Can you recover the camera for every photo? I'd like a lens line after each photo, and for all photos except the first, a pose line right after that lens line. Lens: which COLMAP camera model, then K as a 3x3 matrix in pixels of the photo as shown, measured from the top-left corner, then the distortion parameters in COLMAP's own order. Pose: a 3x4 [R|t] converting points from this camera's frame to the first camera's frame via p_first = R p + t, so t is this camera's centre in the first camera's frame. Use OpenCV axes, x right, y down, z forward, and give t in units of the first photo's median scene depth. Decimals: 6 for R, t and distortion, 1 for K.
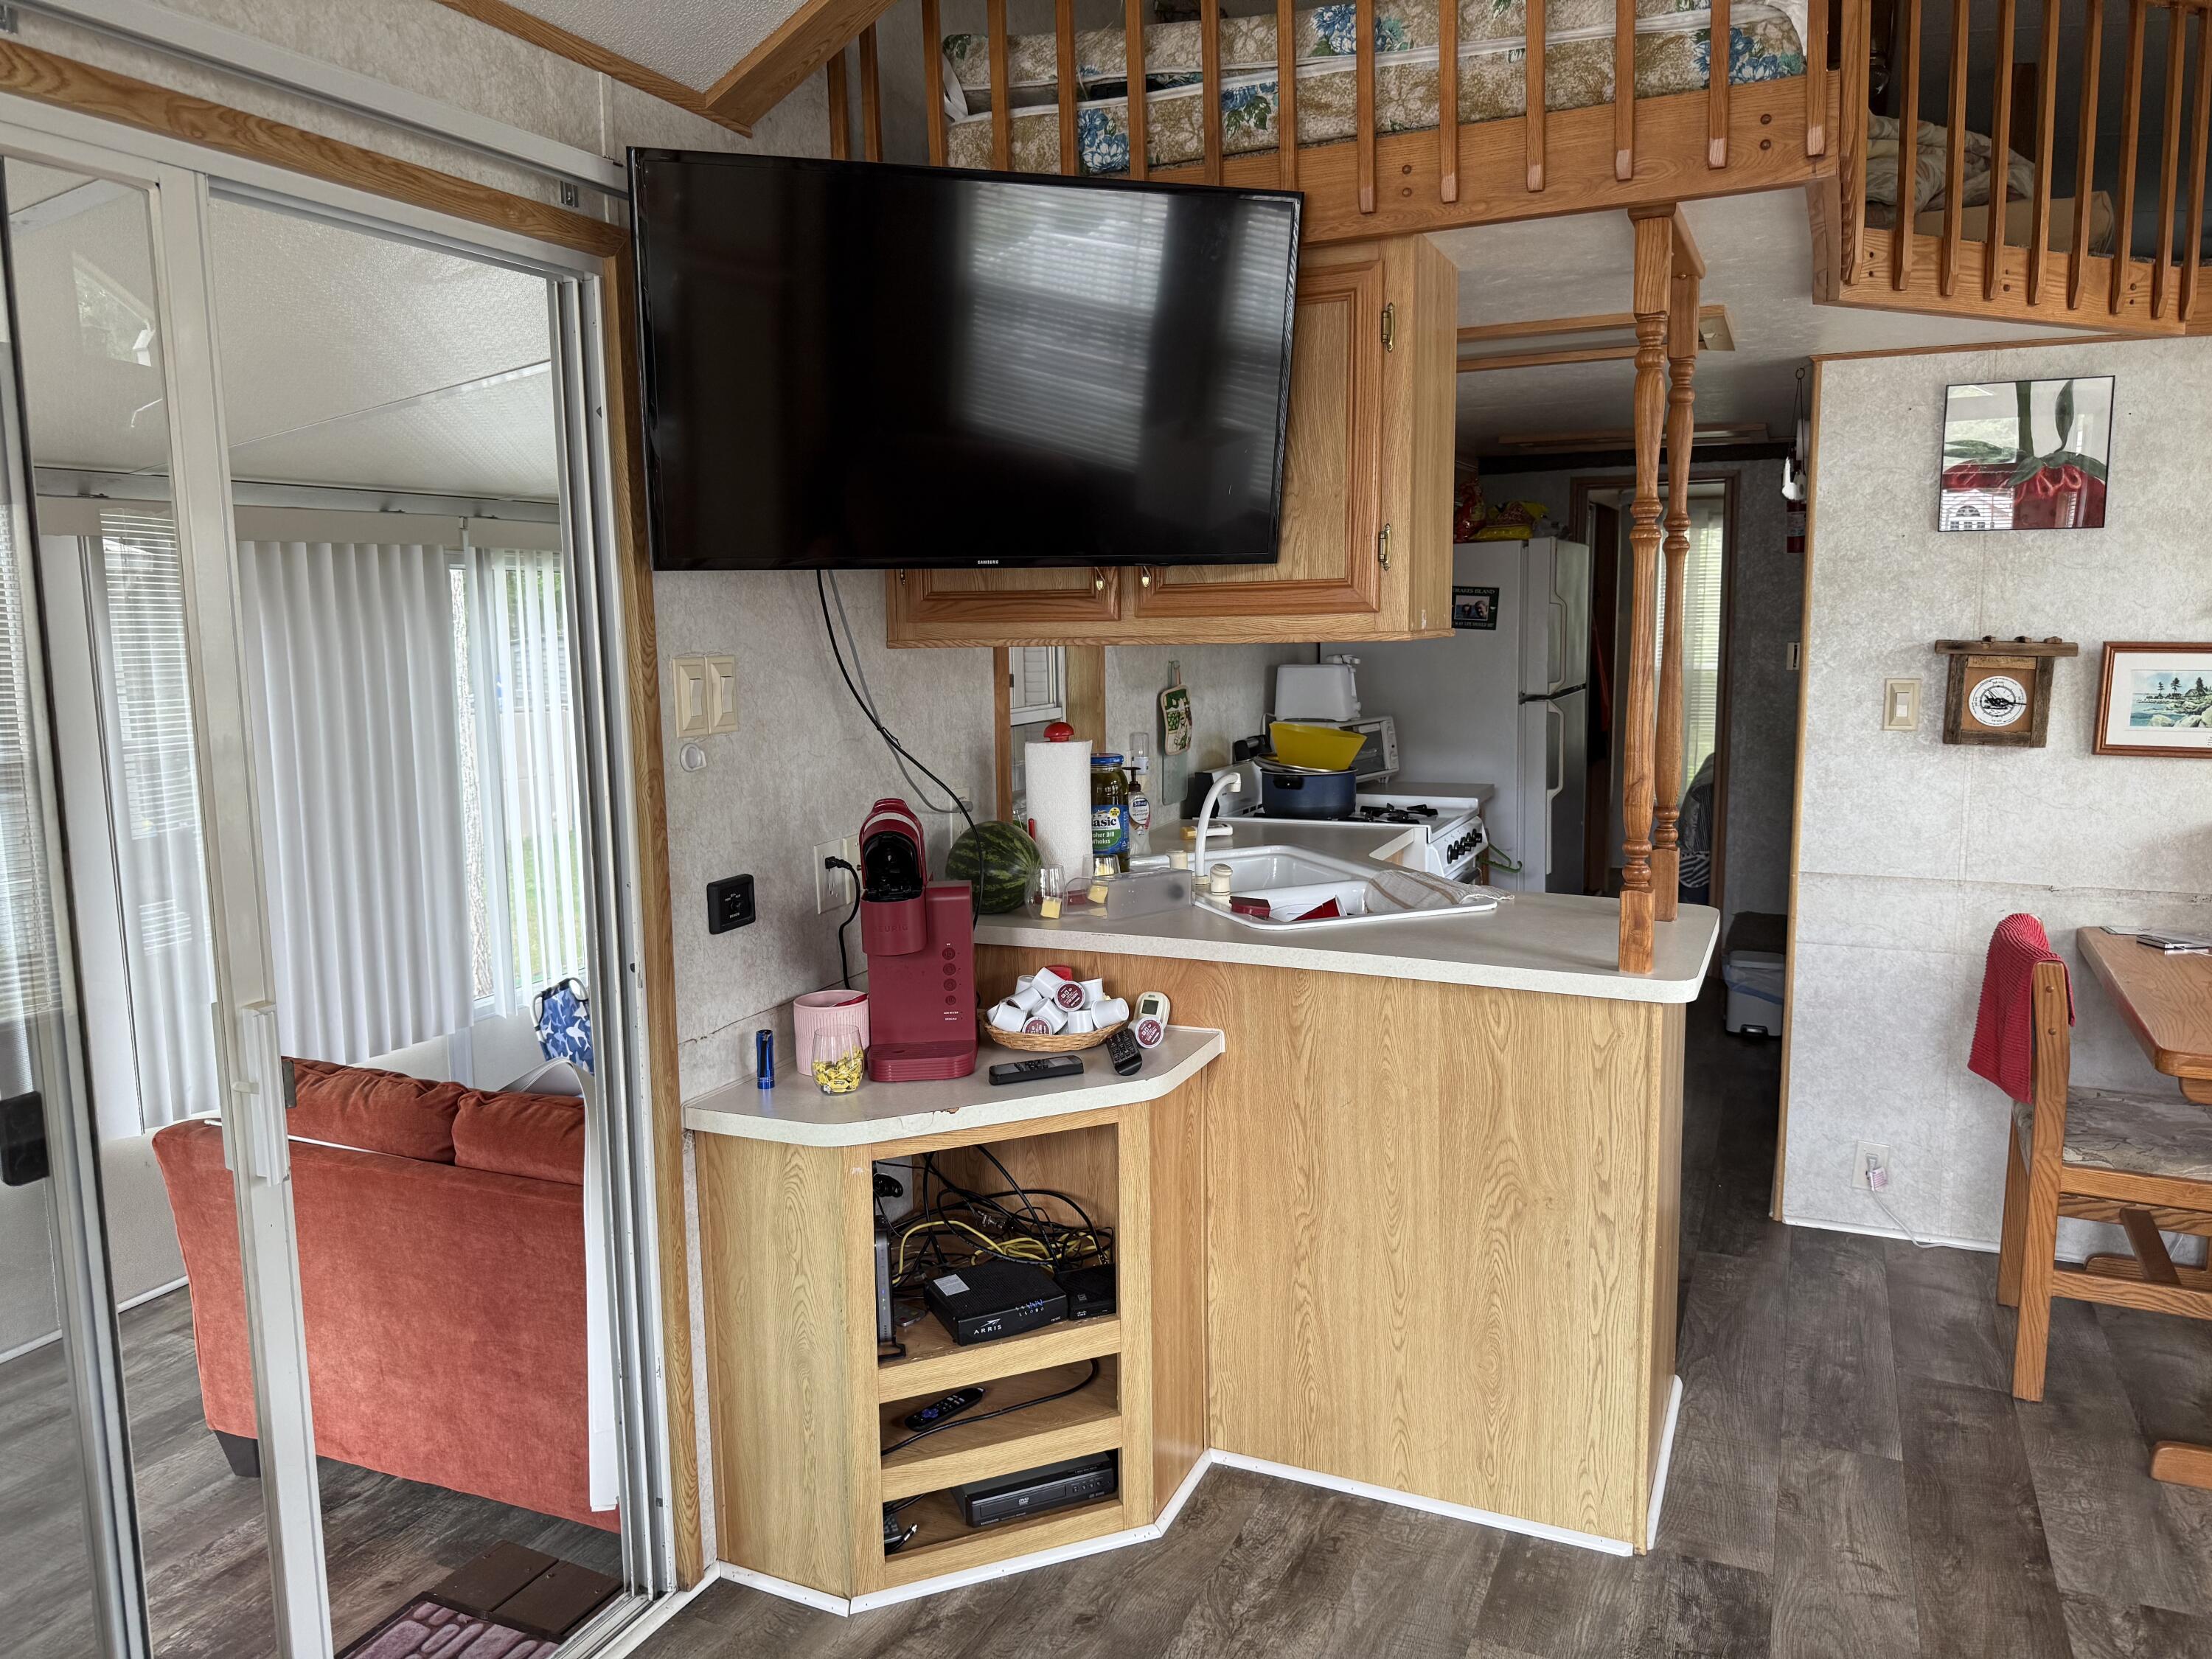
lens RADIAL K [[1541.1, 0, 1115.0], [0, 1541.1, 815.0], [0, 0, 1]] dist [0.115080, -0.190568]
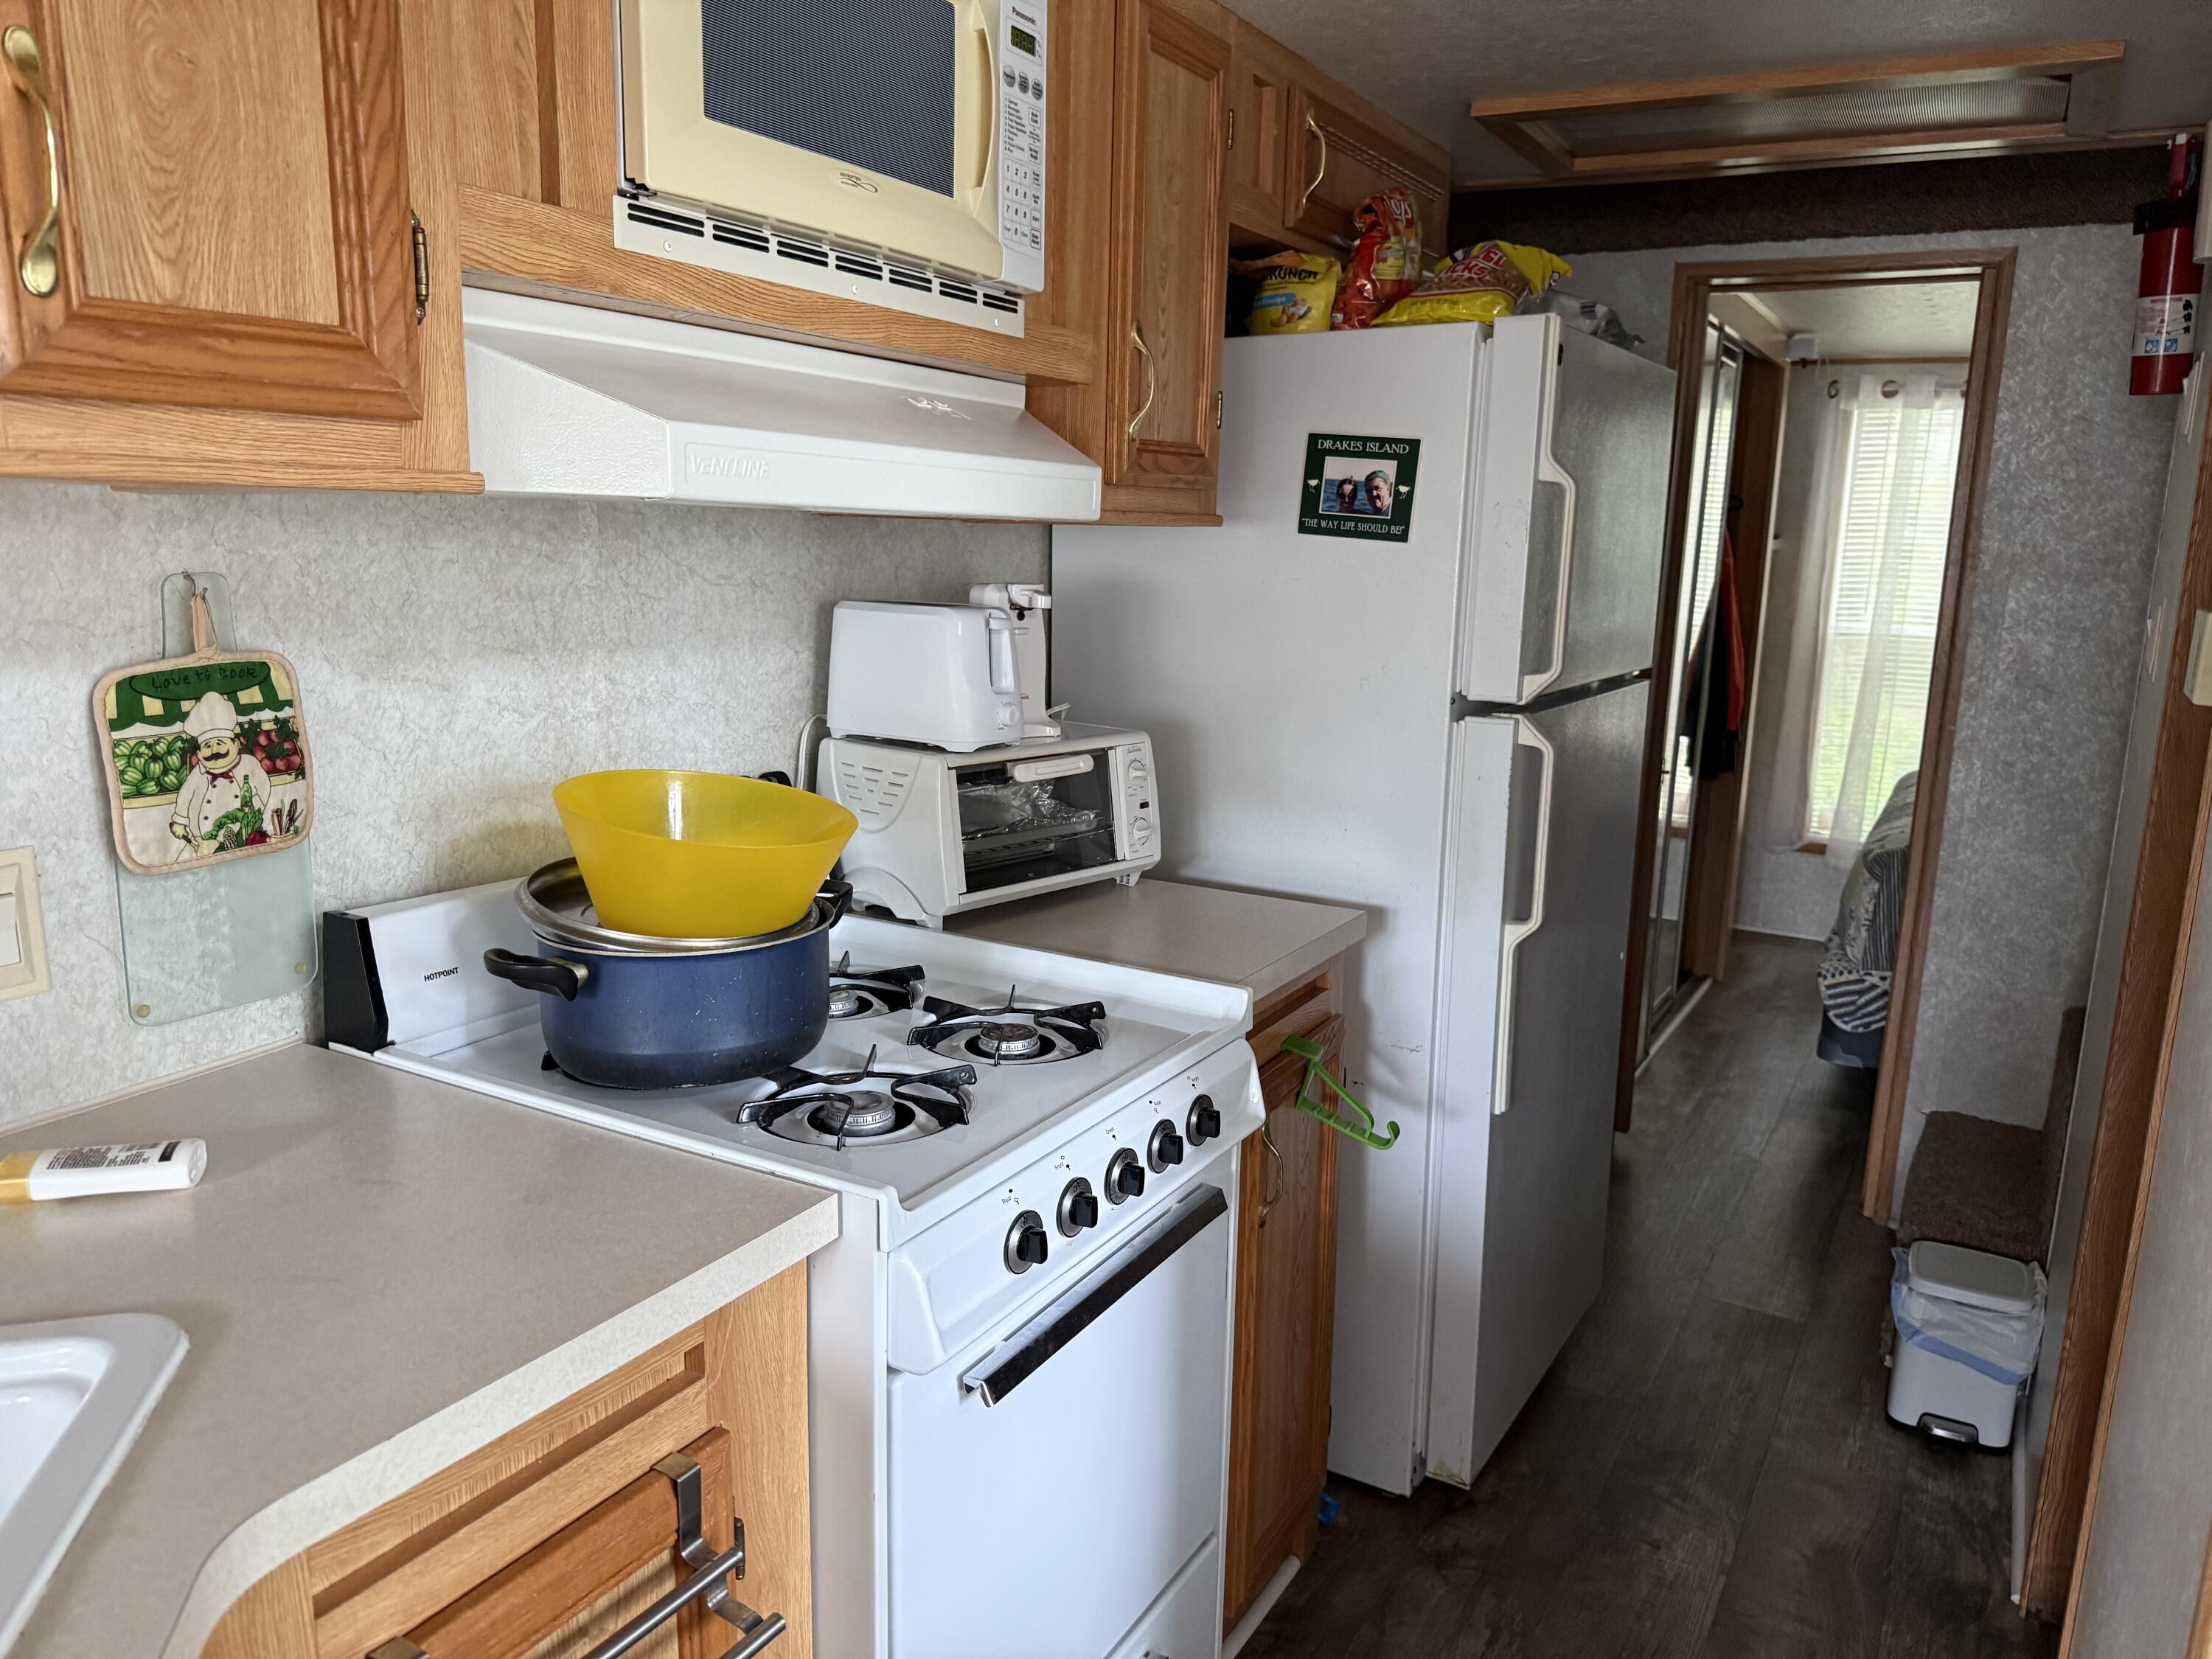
lens RADIAL K [[1555.5, 0, 1117.5], [0, 1555.5, 841.3], [0, 0, 1]] dist [0.066827, -0.099675]
pose [[0.993593, 0.063137, -0.093736, 0.379861], [-0.056411, 0.995754, 0.072746, -0.115889], [0.097931, -0.066992, 0.992936, 1.013943]]
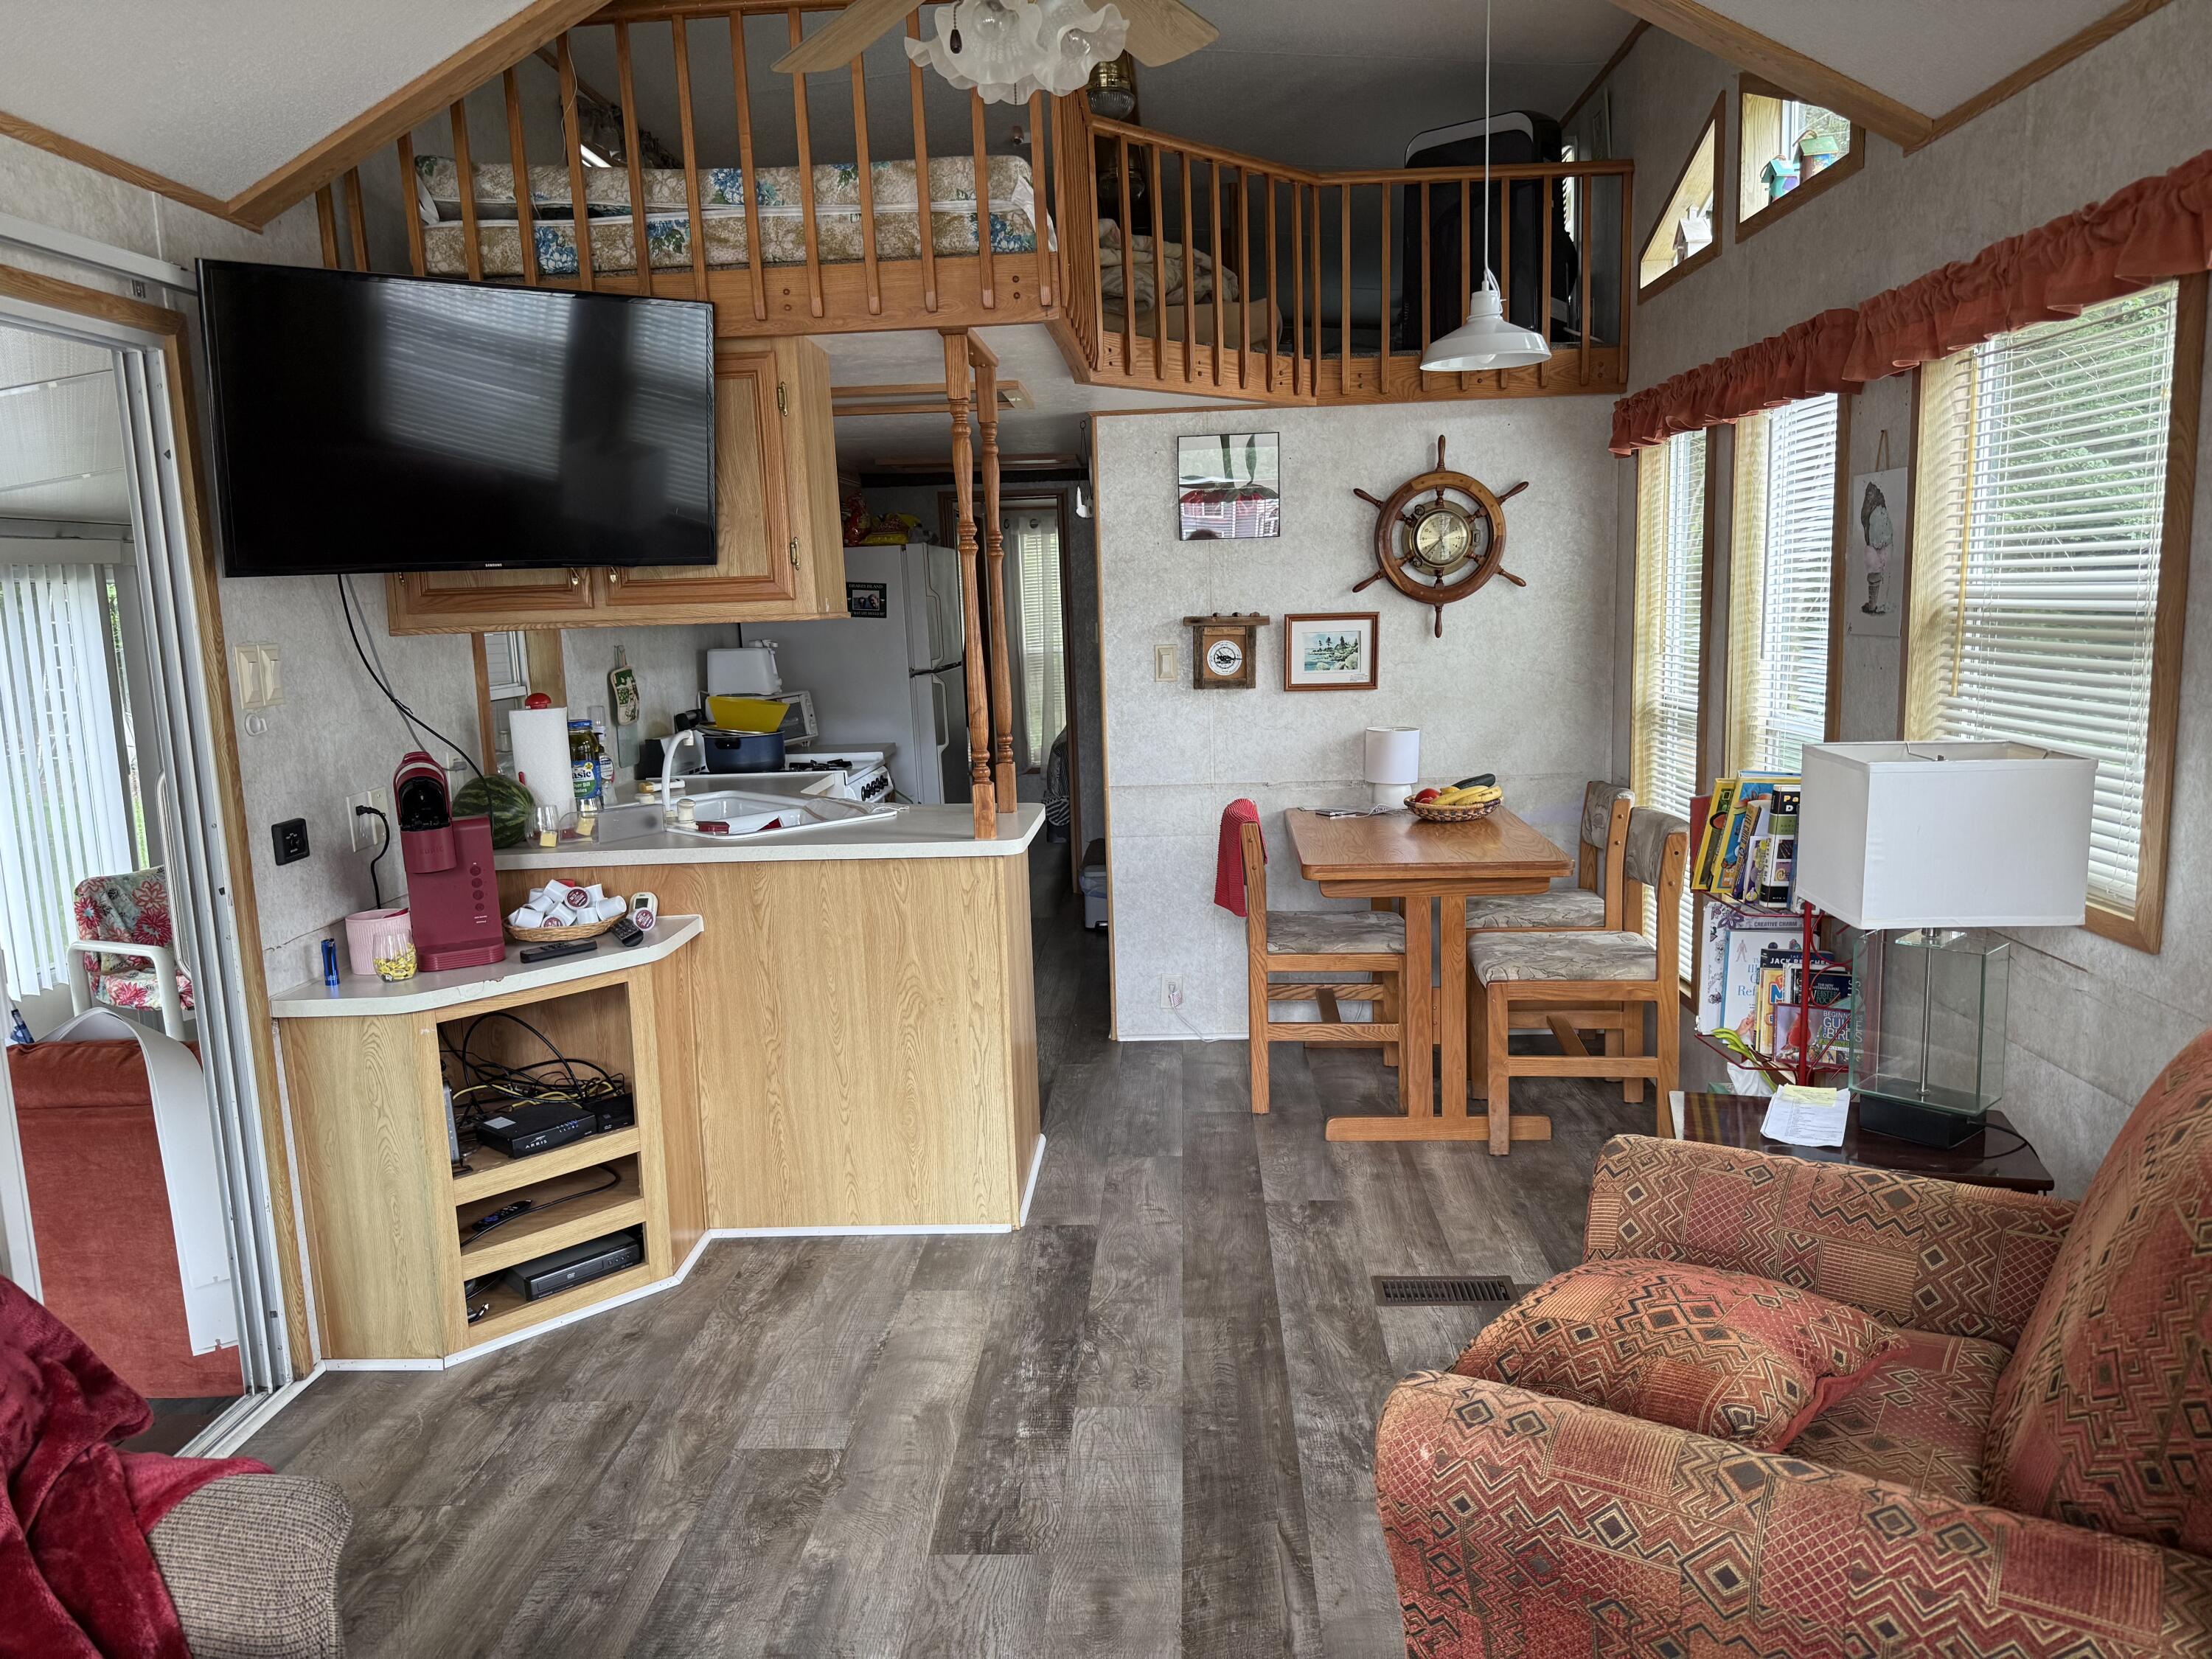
lens RADIAL K [[1537.2, 0, 1115.1], [0, 1537.2, 833.2], [0, 0, 1]] dist [0.176241, -0.376503]
pose [[0.929669, -0.075038, 0.360674, -0.074248], [0.070405, 0.997180, 0.025988, 0.057164], [-0.361607, 0.001233, 0.932330, -0.374011]]
